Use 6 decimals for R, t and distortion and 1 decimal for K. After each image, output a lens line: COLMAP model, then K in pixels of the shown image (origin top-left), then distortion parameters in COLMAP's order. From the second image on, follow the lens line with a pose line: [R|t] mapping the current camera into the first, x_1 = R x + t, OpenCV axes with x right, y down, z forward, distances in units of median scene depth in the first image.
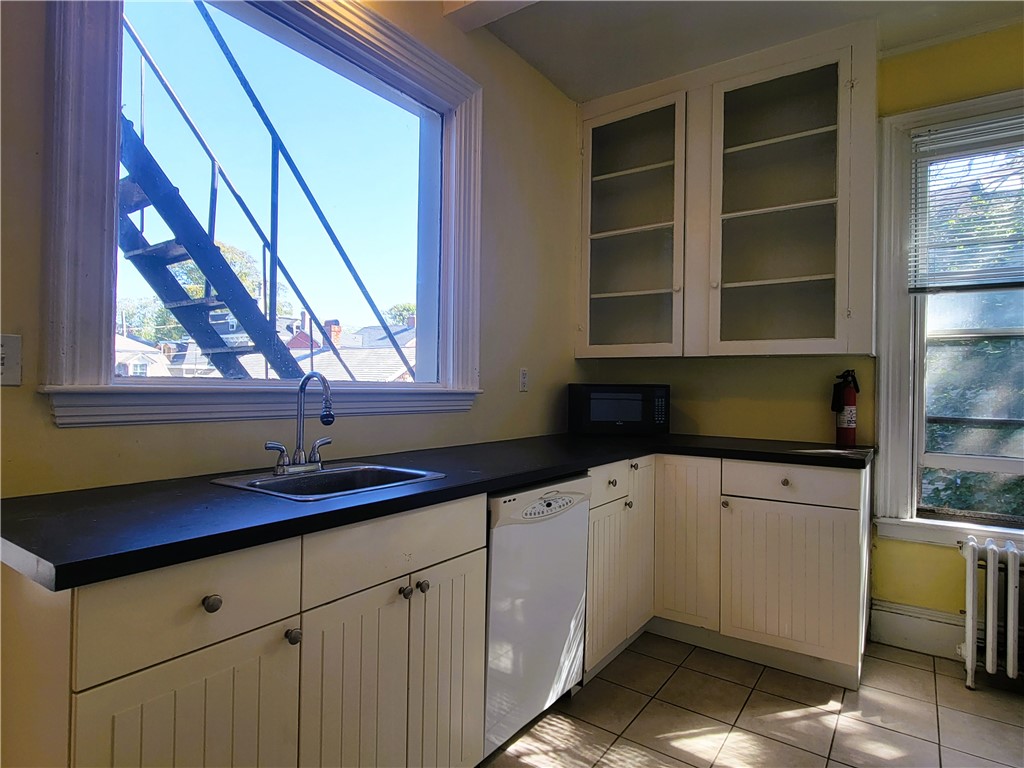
lens RADIAL K [[574.8, 0, 518.3], [0, 574.8, 385.0], [0, 0, 1]] dist [0.001924, -0.001911]
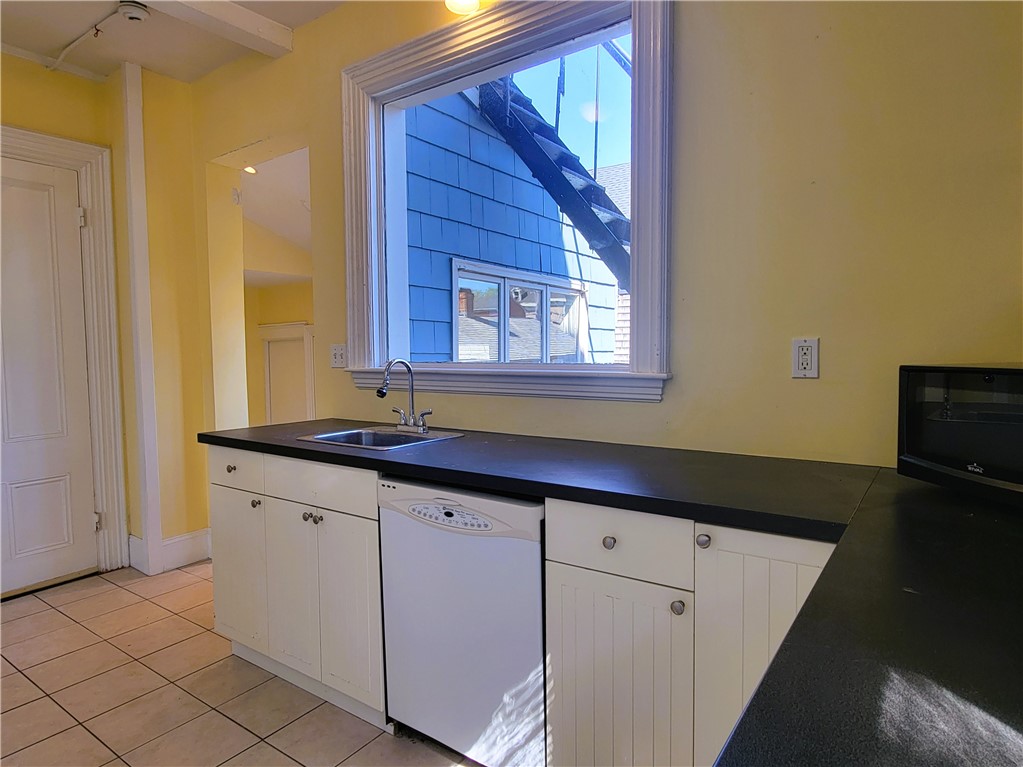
lens RADIAL K [[584.4, 0, 511.5], [0, 584.4, 383.5], [0, 0, 1]] dist [-0.000411, -0.001131]
pose [[0.005672, 0.037177, -0.999293, 0.660519], [0.007914, 0.999276, 0.037221, -0.006807], [0.999953, -0.008119, 0.005374, 0.812827]]
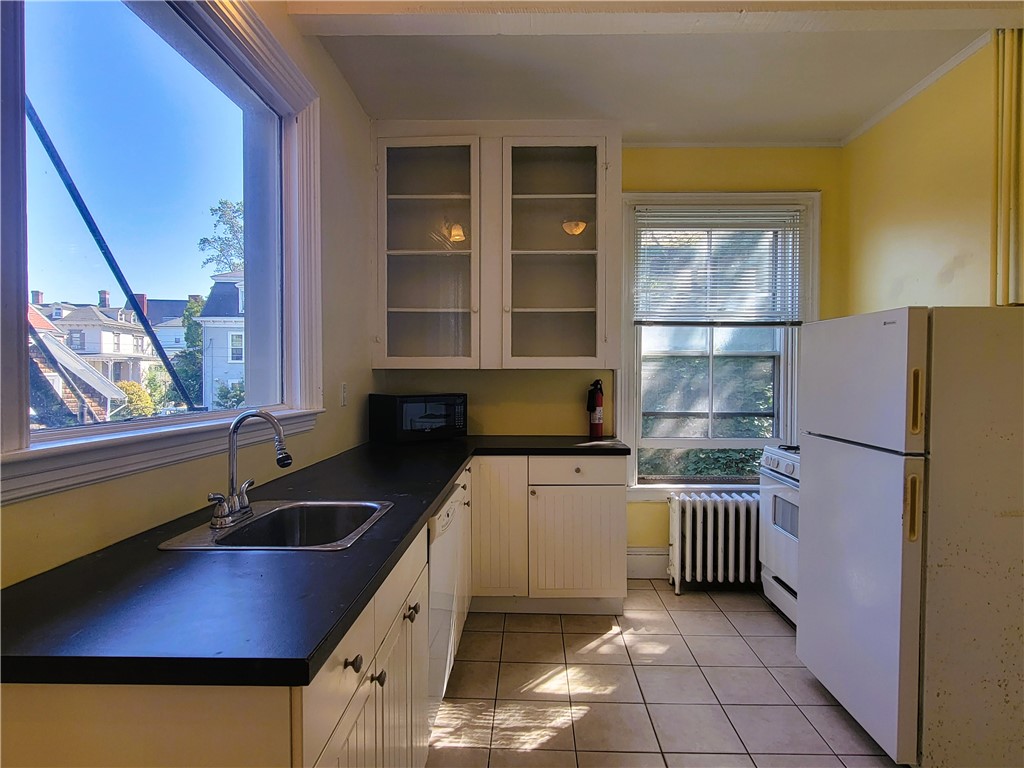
lens RADIAL K [[572.2, 0, 515.9], [0, 572.2, 388.1], [0, 0, 1]] dist [0.000386, -0.000802]
pose [[0.833607, -0.027042, 0.551696, -0.329276], [0.011895, 0.999448, 0.031016, -0.052949], [-0.552230, -0.019293, 0.833469, 0.004381]]
